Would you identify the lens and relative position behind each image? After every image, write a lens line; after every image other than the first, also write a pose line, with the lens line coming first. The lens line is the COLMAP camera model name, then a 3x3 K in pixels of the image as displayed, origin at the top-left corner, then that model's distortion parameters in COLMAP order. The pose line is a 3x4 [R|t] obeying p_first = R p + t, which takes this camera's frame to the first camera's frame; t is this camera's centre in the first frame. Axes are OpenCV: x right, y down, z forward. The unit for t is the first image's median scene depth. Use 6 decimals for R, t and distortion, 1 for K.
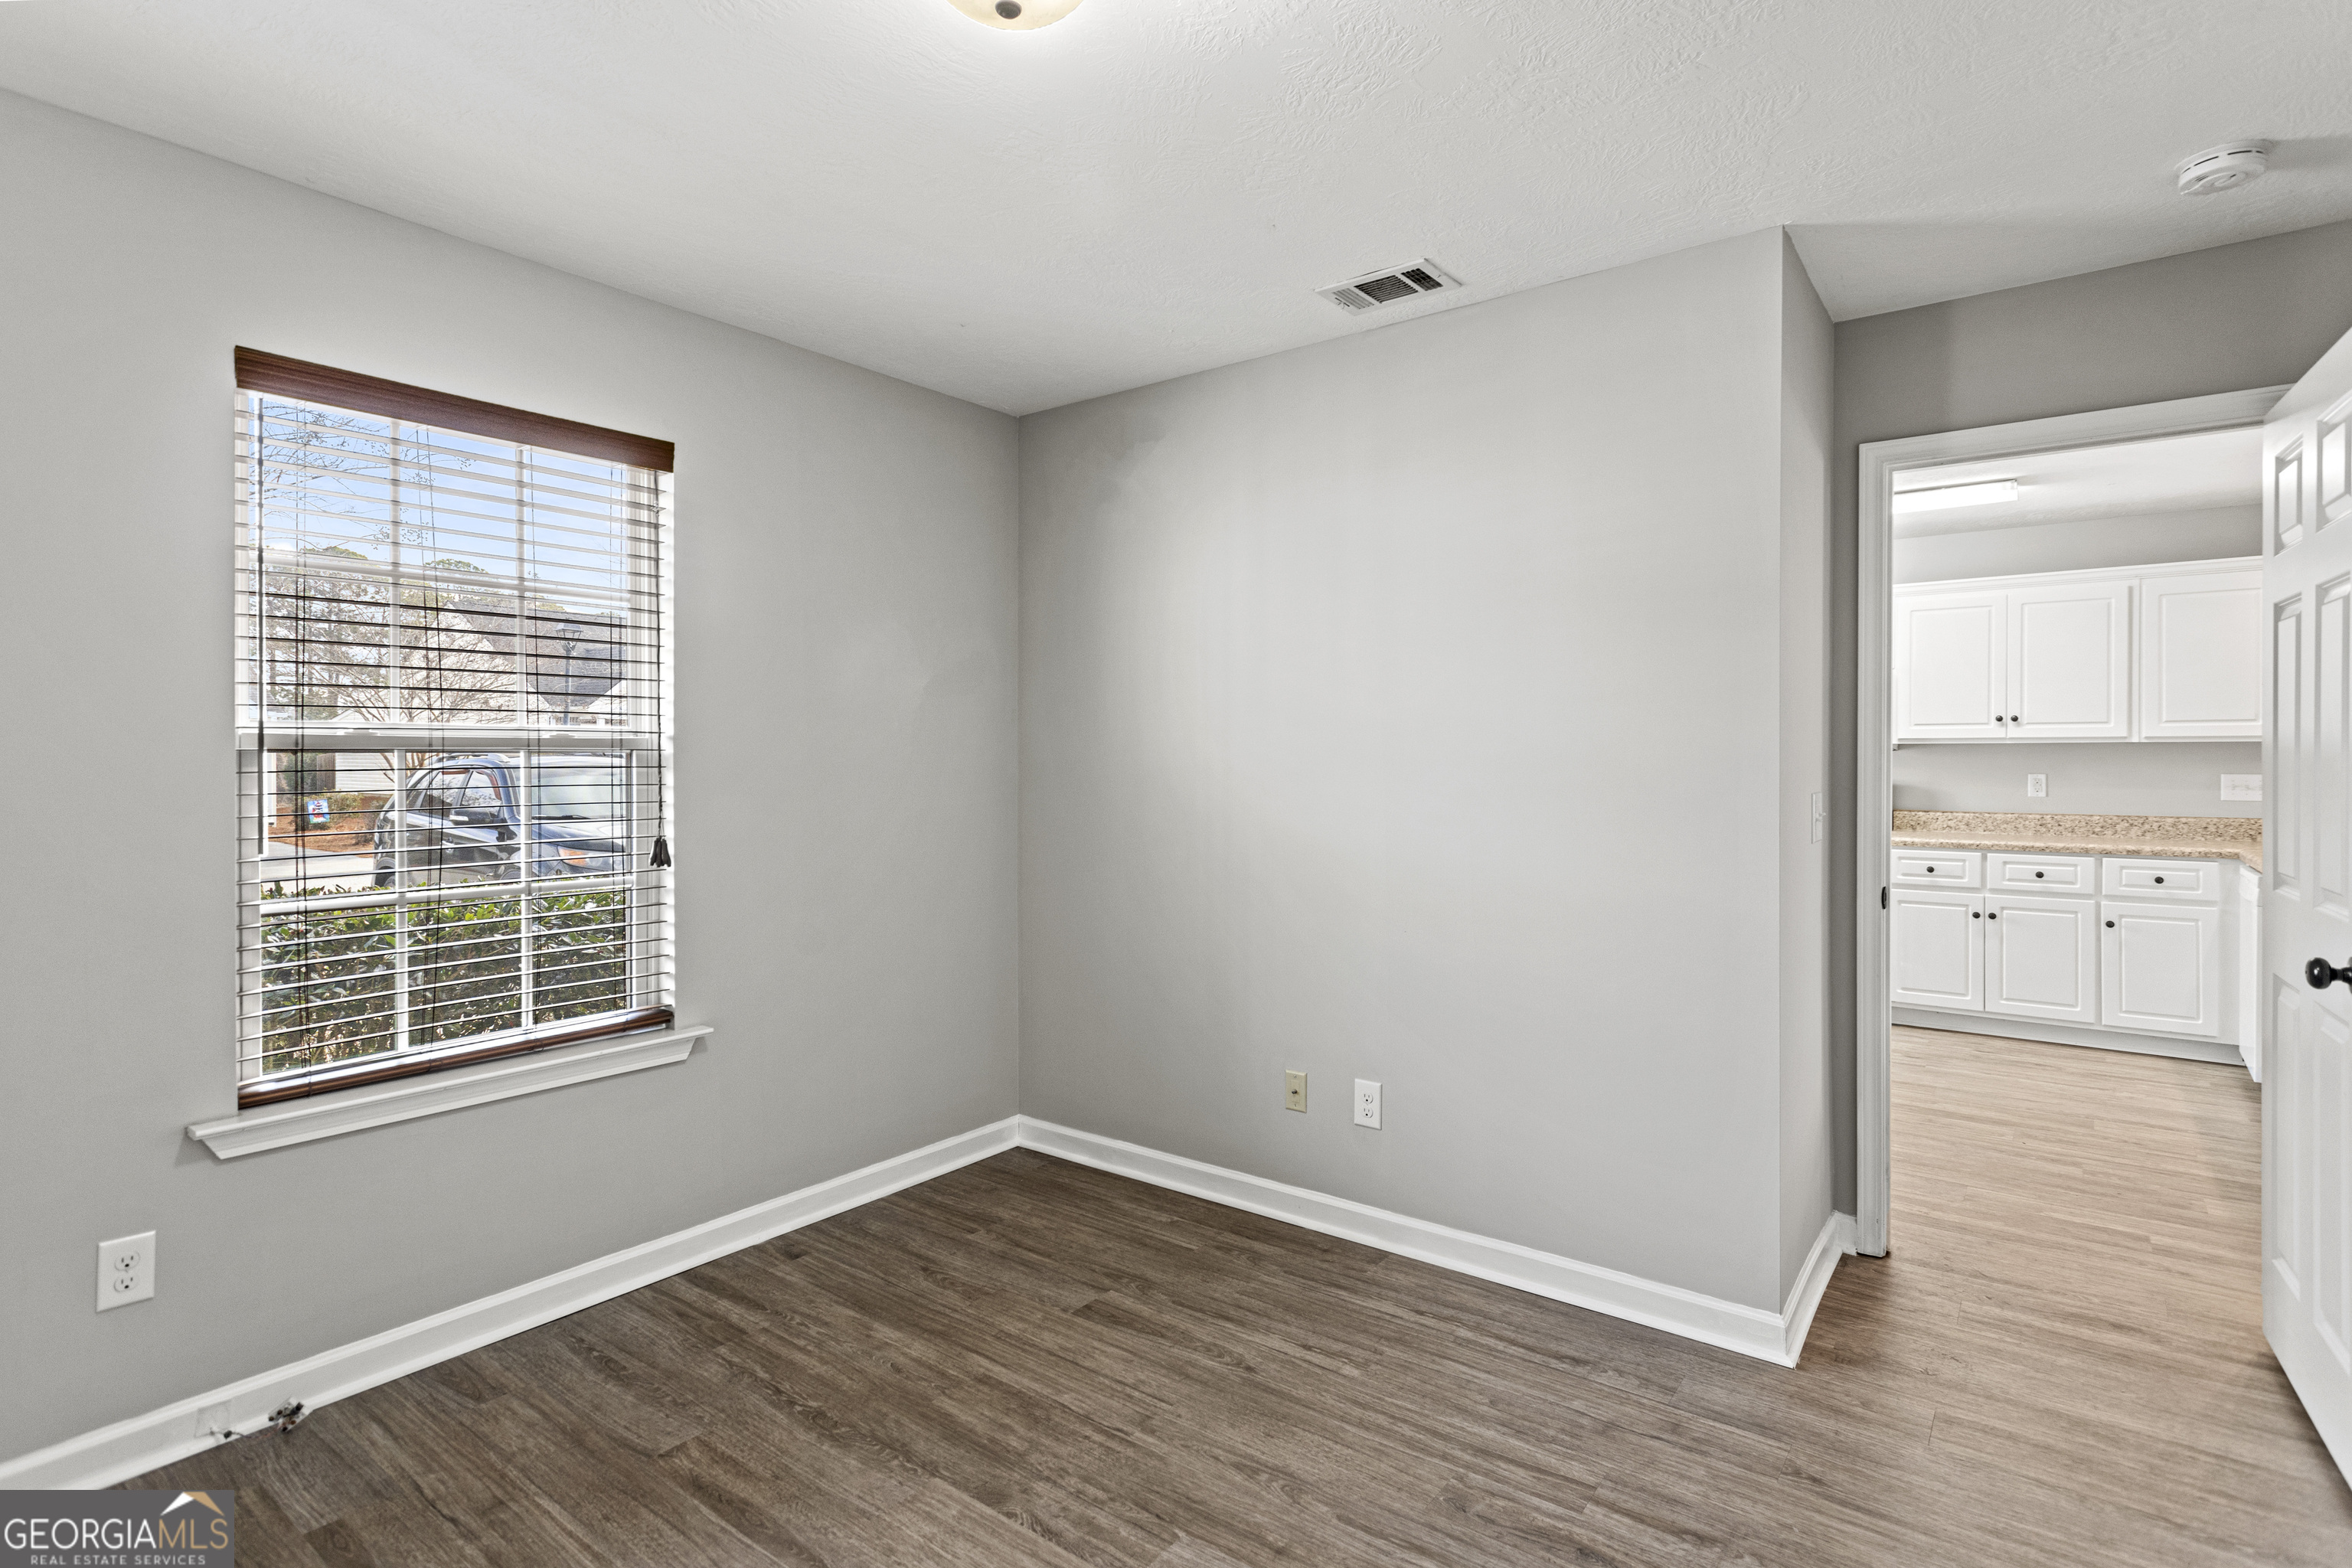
lens RADIAL K [[1148.4, 0, 1192.7], [0, 1148.4, 764.9], [0, 0, 1]] dist [-0.001433, 0.002293]
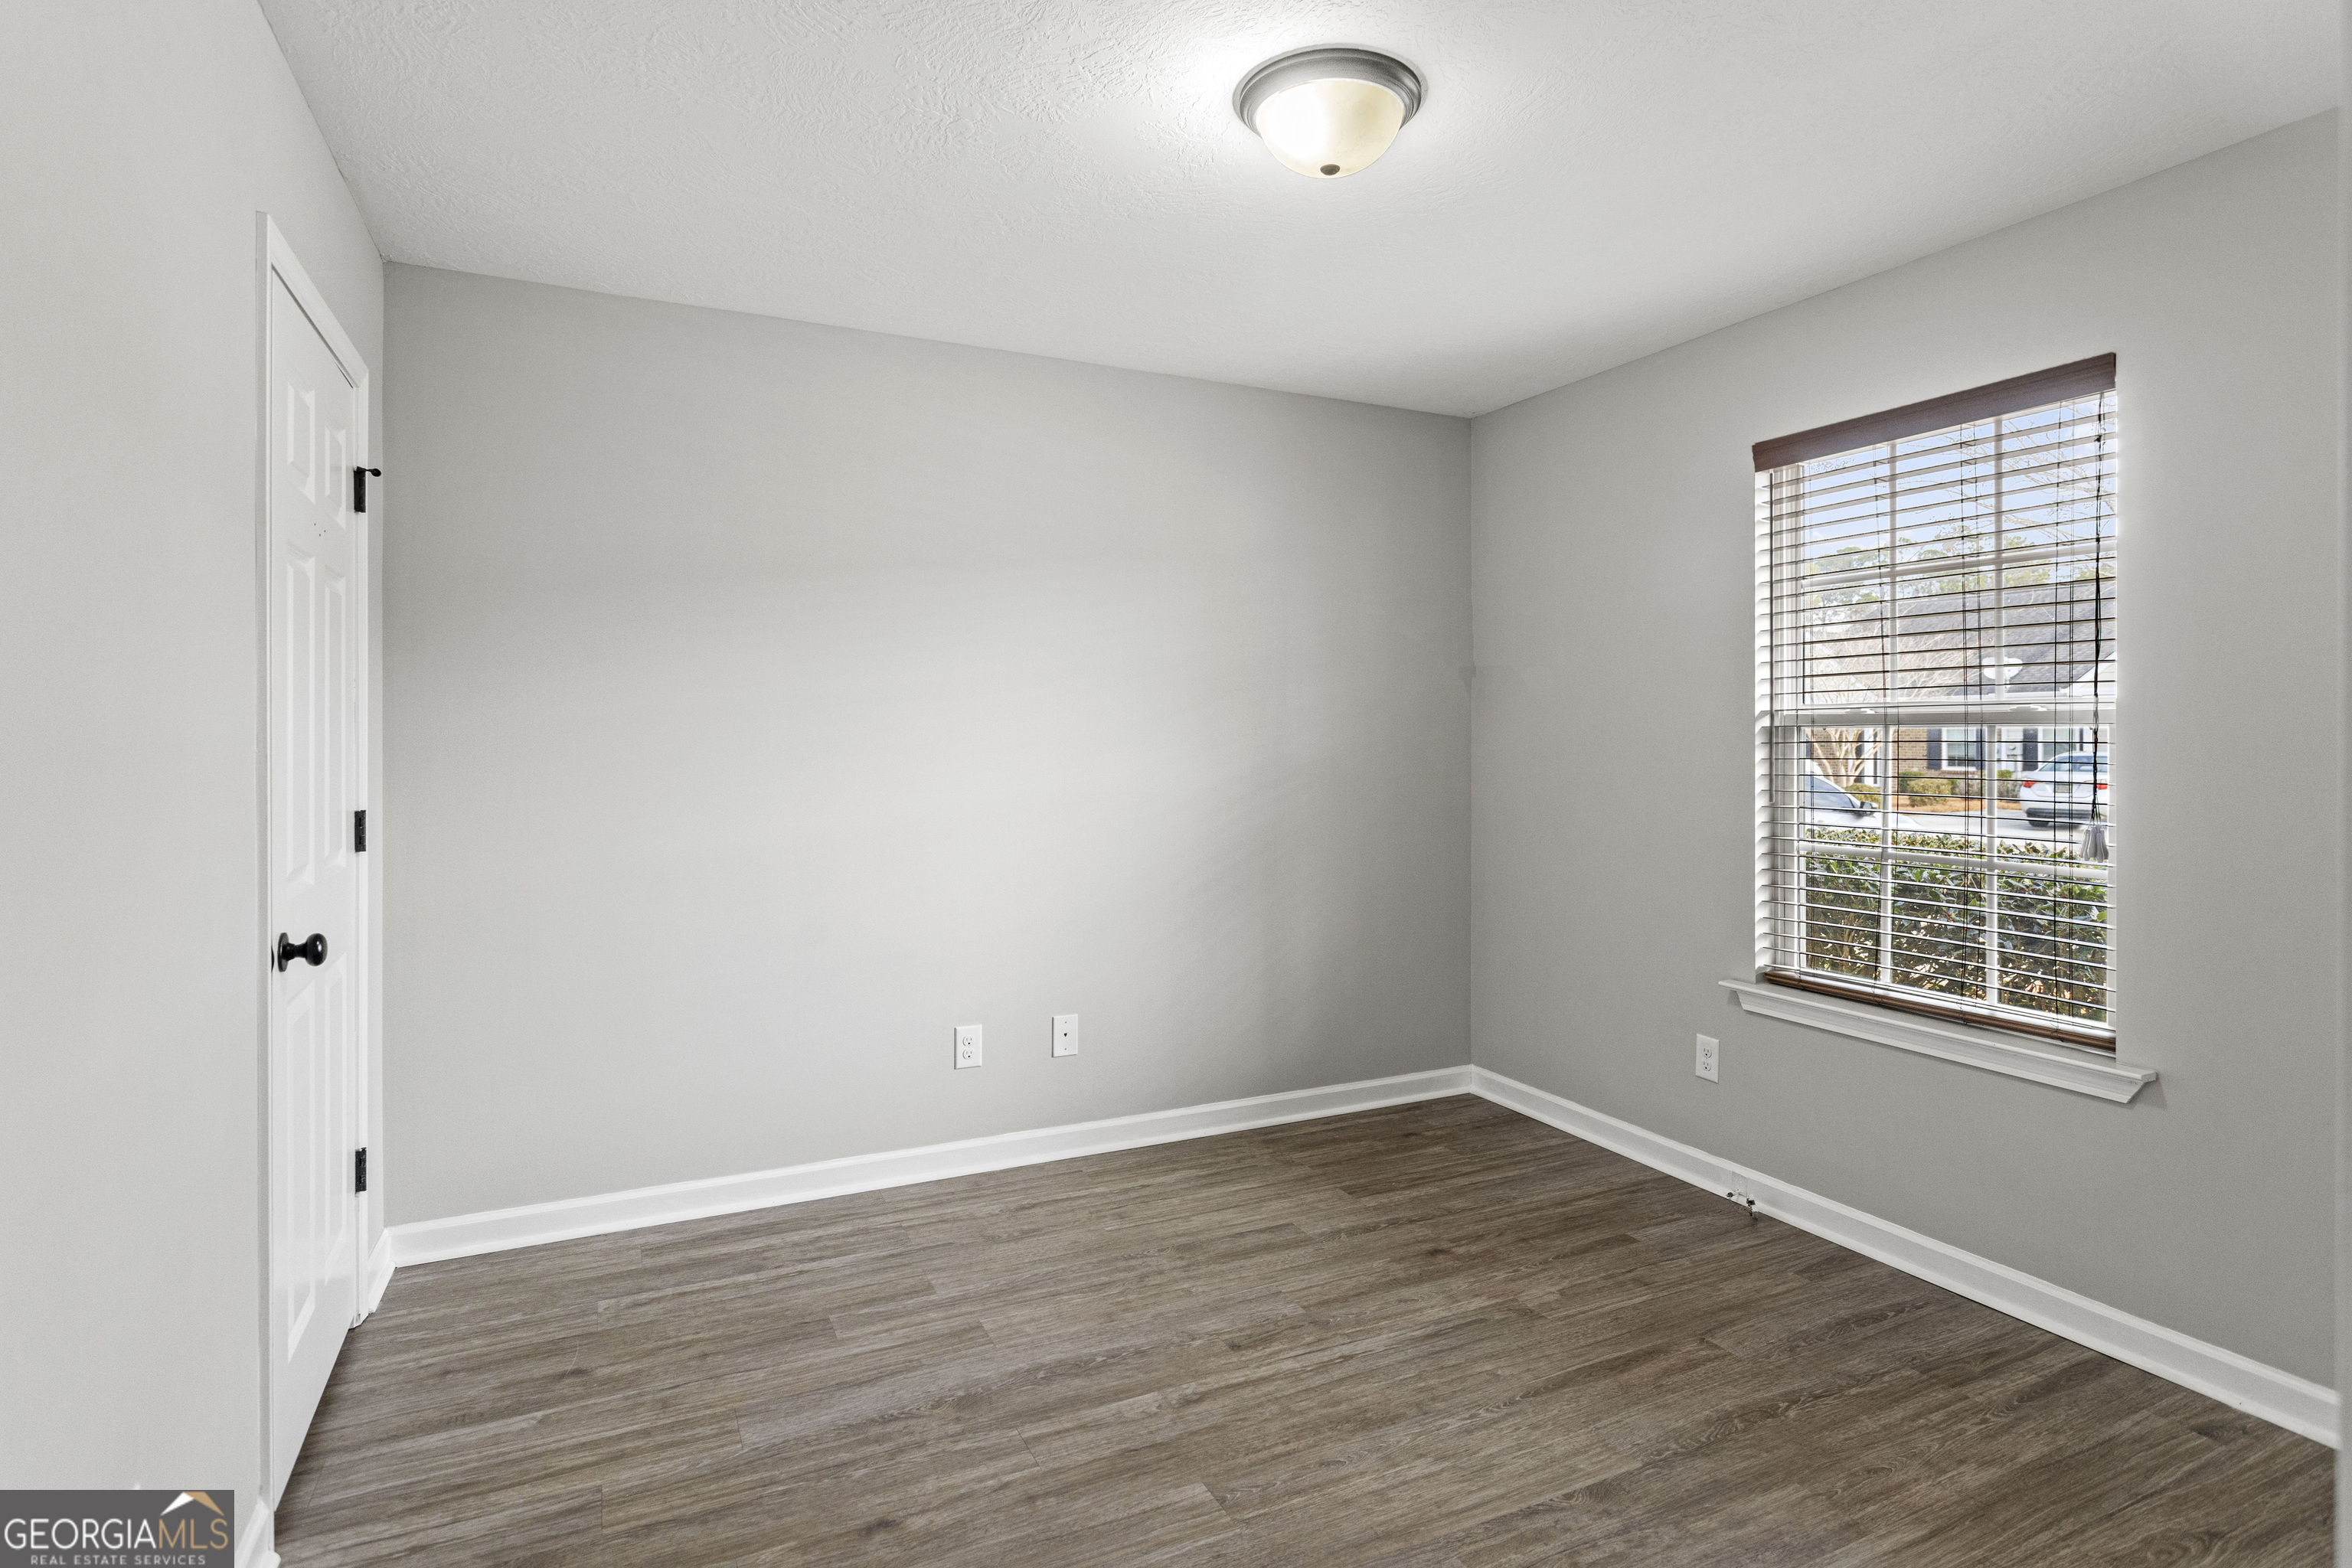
lens RADIAL K [[1180.0, 0, 1180.9], [0, 1180.0, 737.0], [0, 0, 1]] dist [-0.012762, 0.005201]
pose [[-0.450144, 0.002802, -0.892951, 0.721000], [-0.005661, 0.999966, 0.005991, -0.004917], [0.892938, 0.007752, -0.450113, 0.929217]]
